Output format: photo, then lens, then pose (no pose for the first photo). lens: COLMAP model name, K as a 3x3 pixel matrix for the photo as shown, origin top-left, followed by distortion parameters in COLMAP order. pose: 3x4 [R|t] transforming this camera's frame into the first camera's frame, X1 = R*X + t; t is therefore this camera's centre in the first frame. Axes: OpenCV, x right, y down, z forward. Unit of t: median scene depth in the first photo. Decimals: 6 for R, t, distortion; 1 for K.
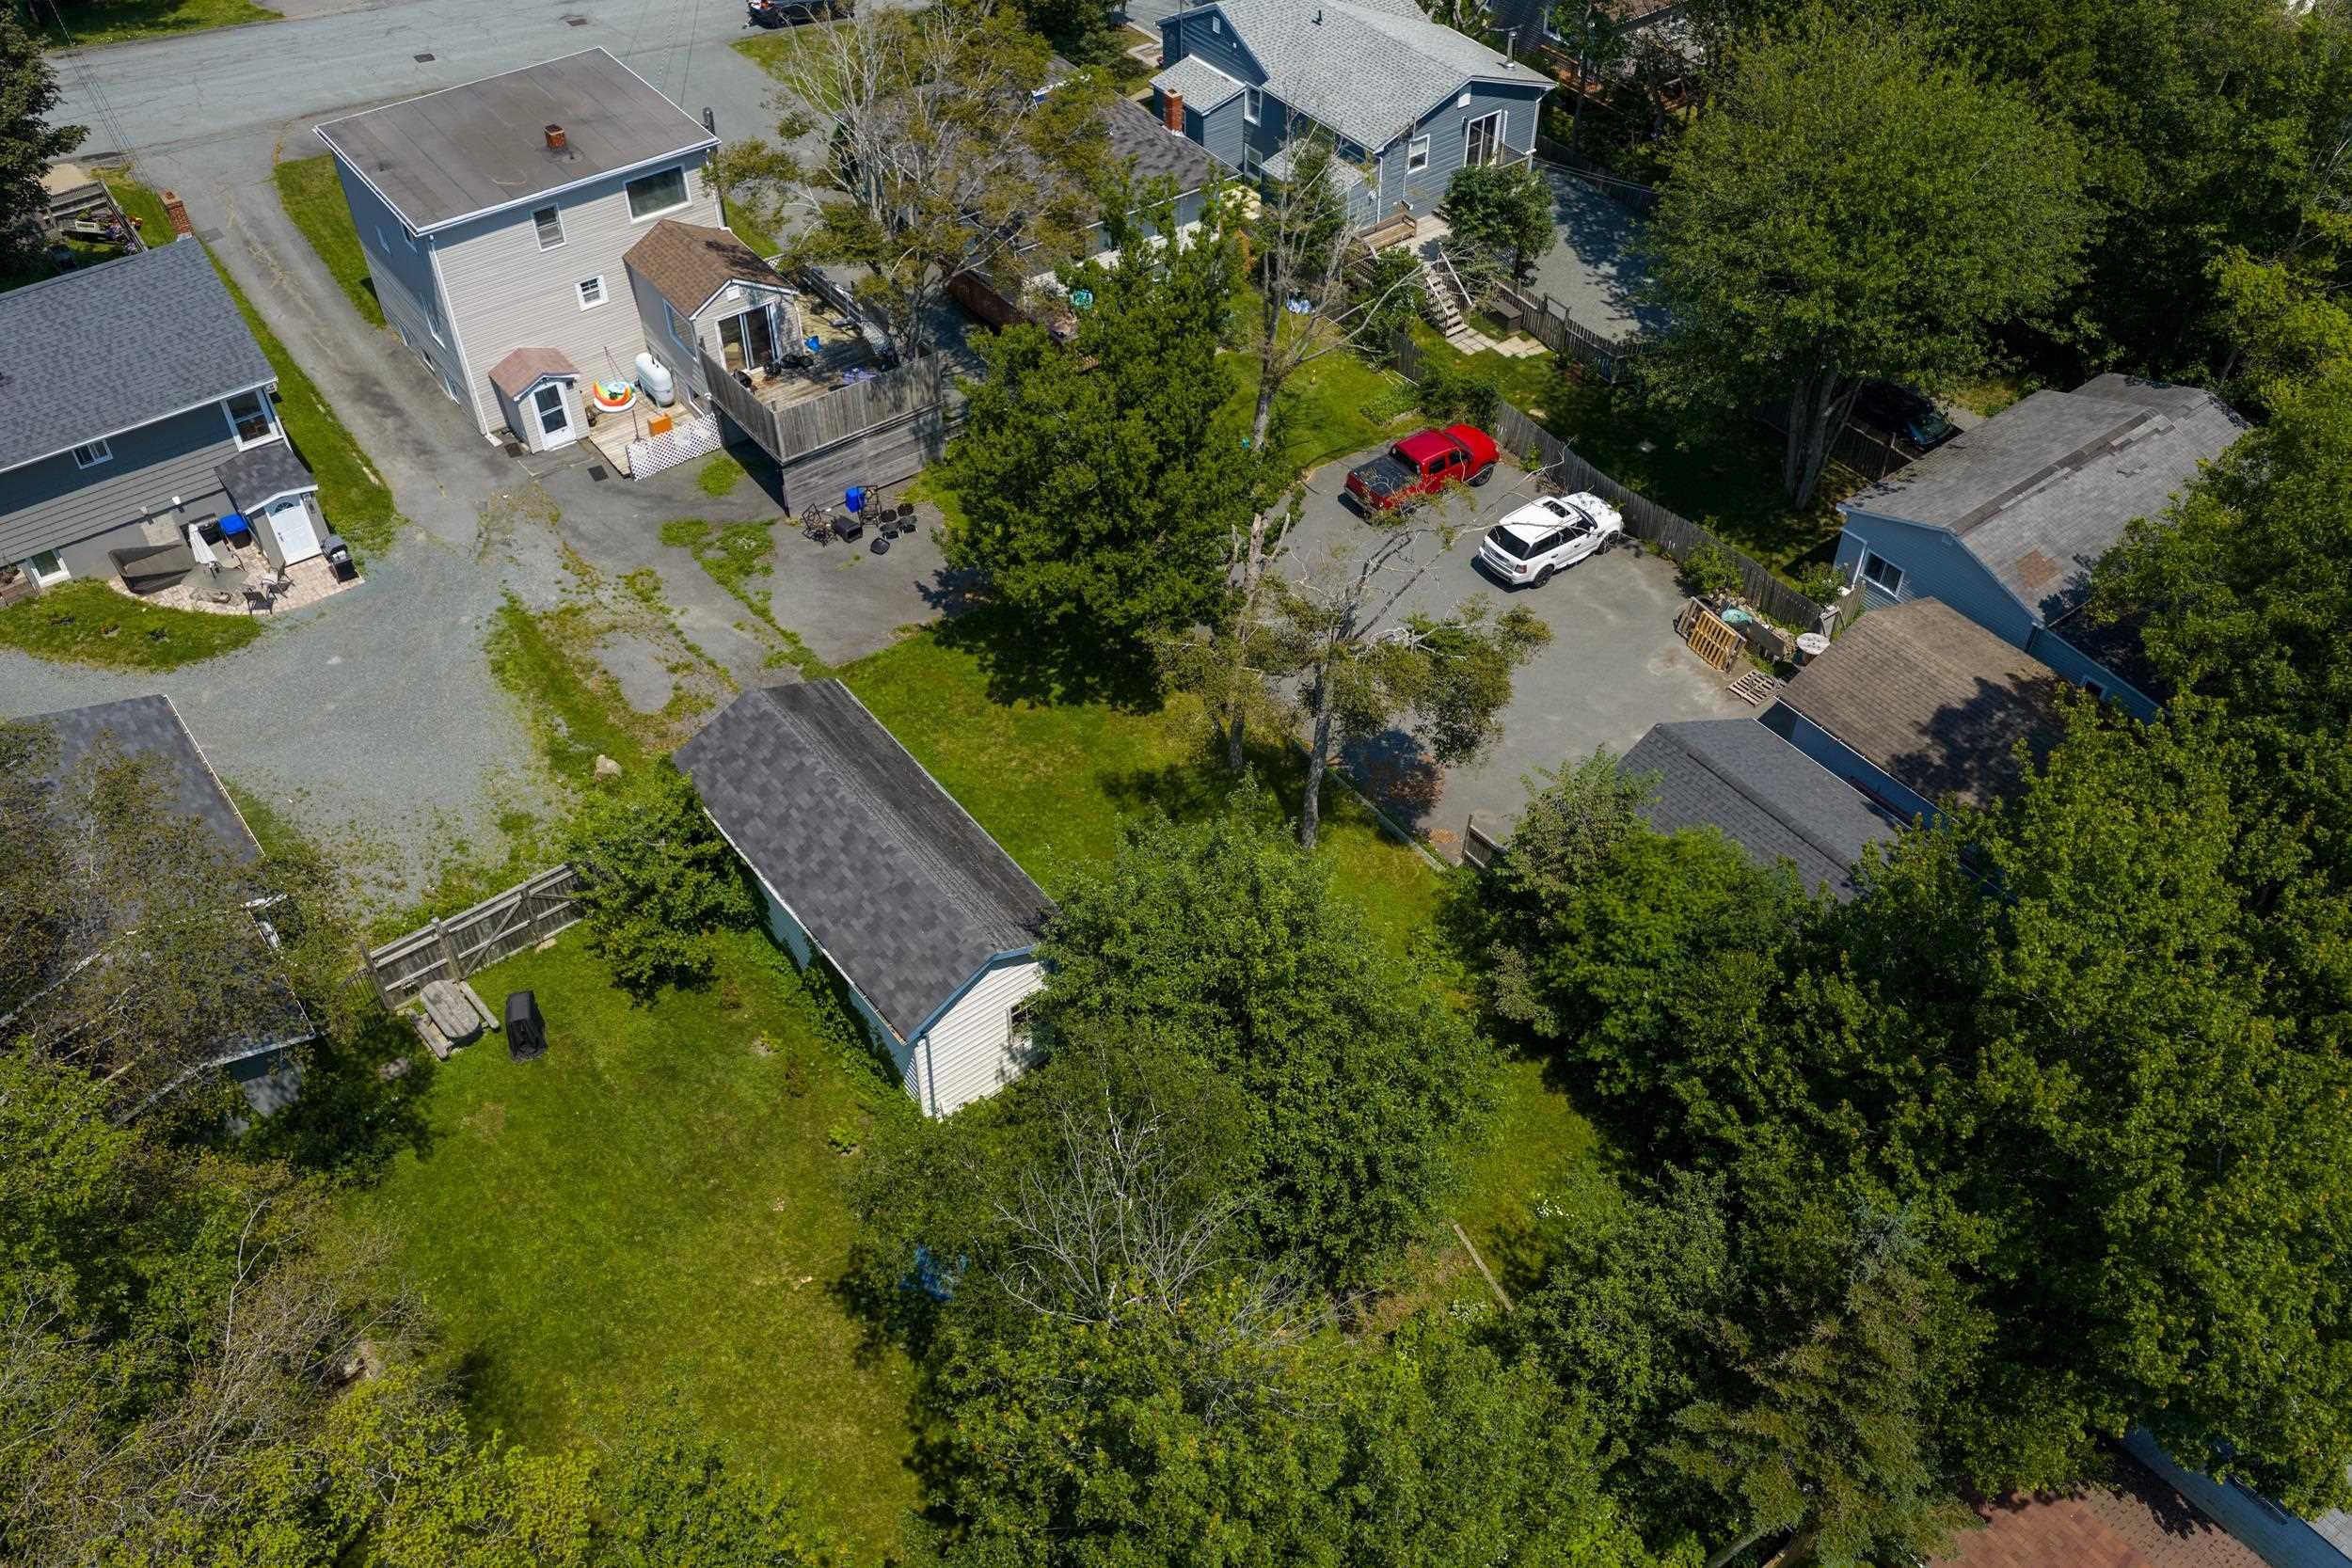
lens RADIAL K [[1978.9, 0, 1176.0], [0, 1978.9, 784.0], [0, 0, 1]] dist [0.077152, -0.289113]
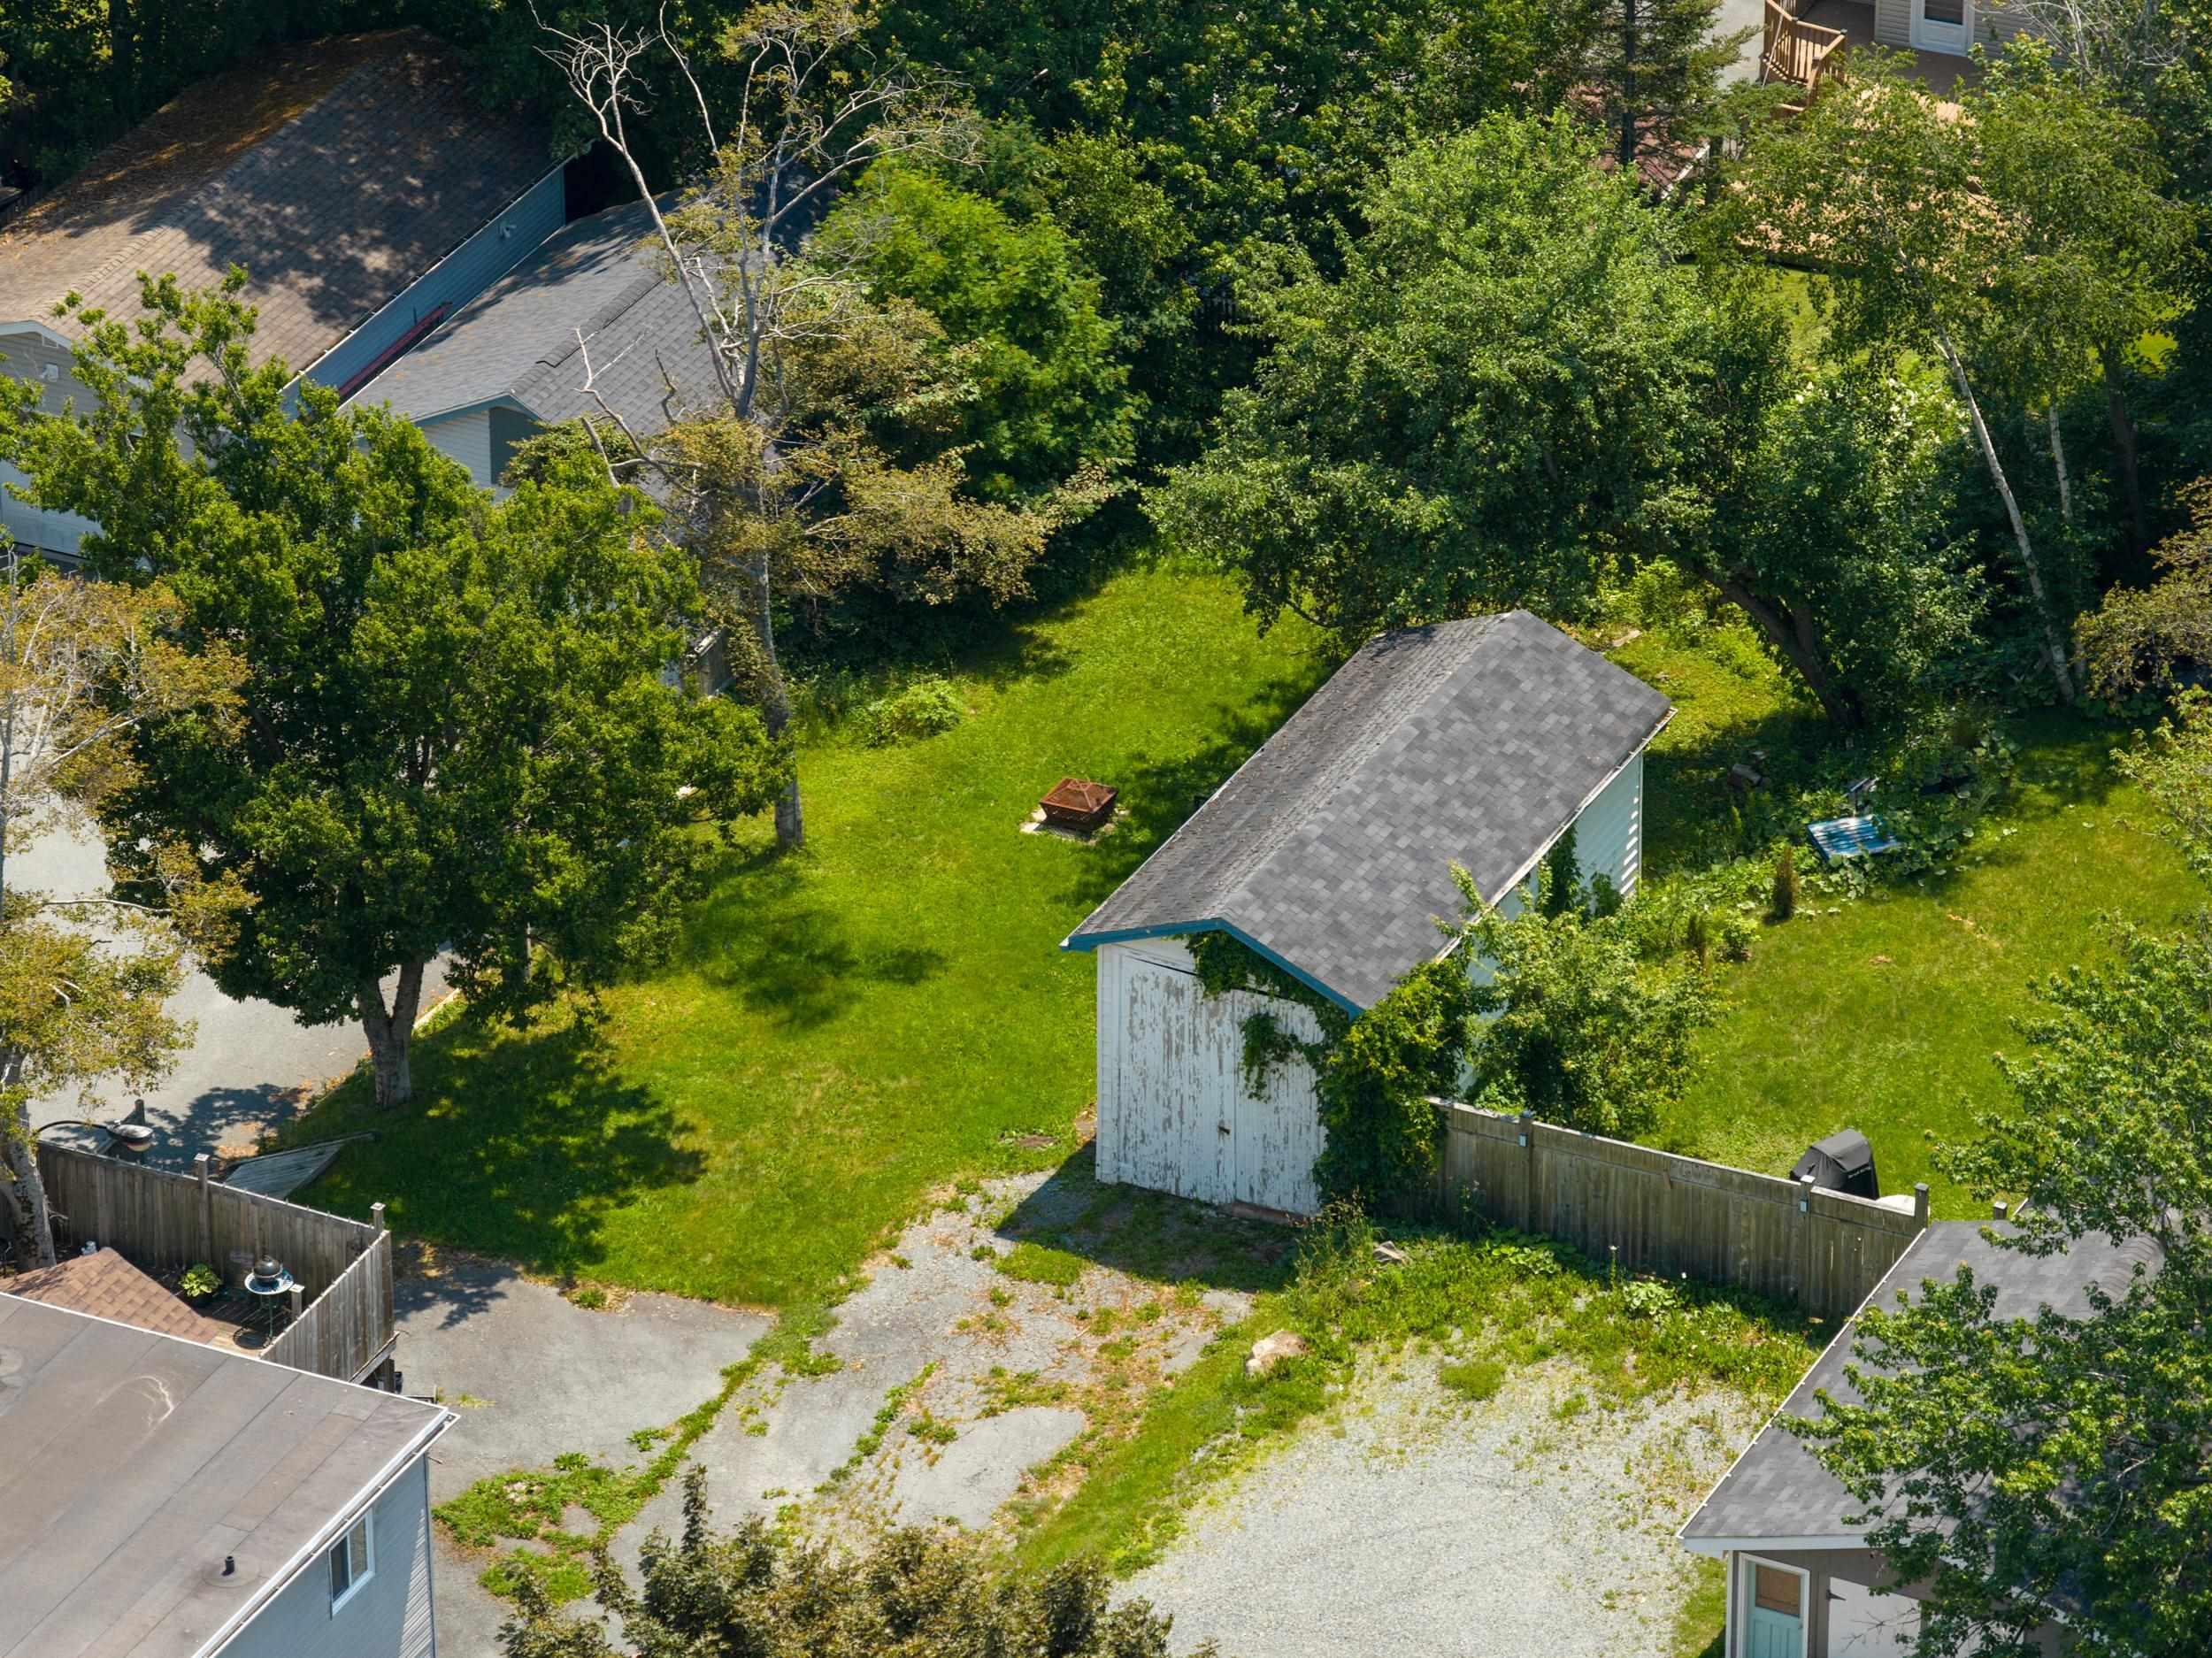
lens RADIAL K [[10766.8, 0, 1106.0], [0, 10766.8, 829.0], [0, 0, 1]] dist [0.435233, 7.871236]
pose [[-0.446818, -0.433758, 0.782437, -2.229513], [0.627554, 0.471356, 0.619676, -1.704562], [-0.637596, 0.767904, 0.061597, 0.698406]]
